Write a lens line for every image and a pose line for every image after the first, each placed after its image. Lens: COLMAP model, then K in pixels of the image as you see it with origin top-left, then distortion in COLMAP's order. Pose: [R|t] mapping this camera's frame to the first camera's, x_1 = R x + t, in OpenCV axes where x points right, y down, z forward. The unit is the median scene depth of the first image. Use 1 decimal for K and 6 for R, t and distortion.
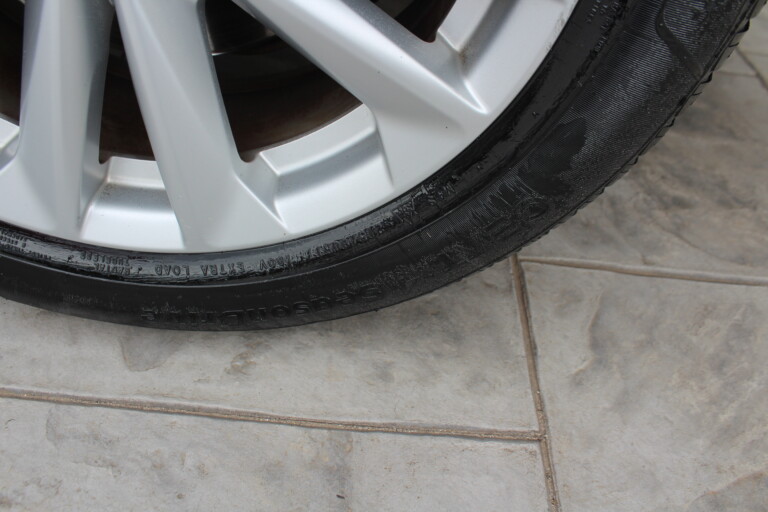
lens RADIAL K [[620.9, 0, 376.2], [0, 620.9, 249.2], [0, 0, 1]] dist [-0.157745, 0.109863]
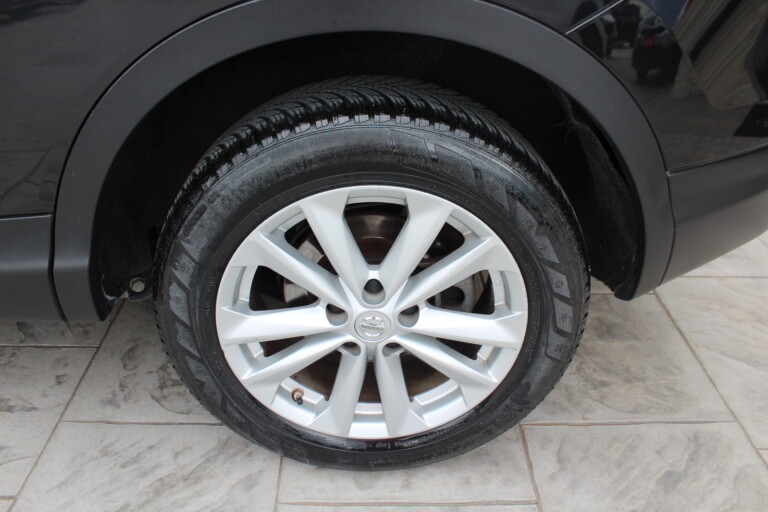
lens RADIAL K [[620.9, 0, 376.2], [0, 620.9, 249.2], [0, 0, 1]] dist [-0.157745, 0.109863]
pose [[0.995003, -0.097763, -0.020293, -0.189372], [0.089549, 0.963656, -0.251689, -0.095987], [0.044162, 0.248614, 0.967595, -1.395713]]
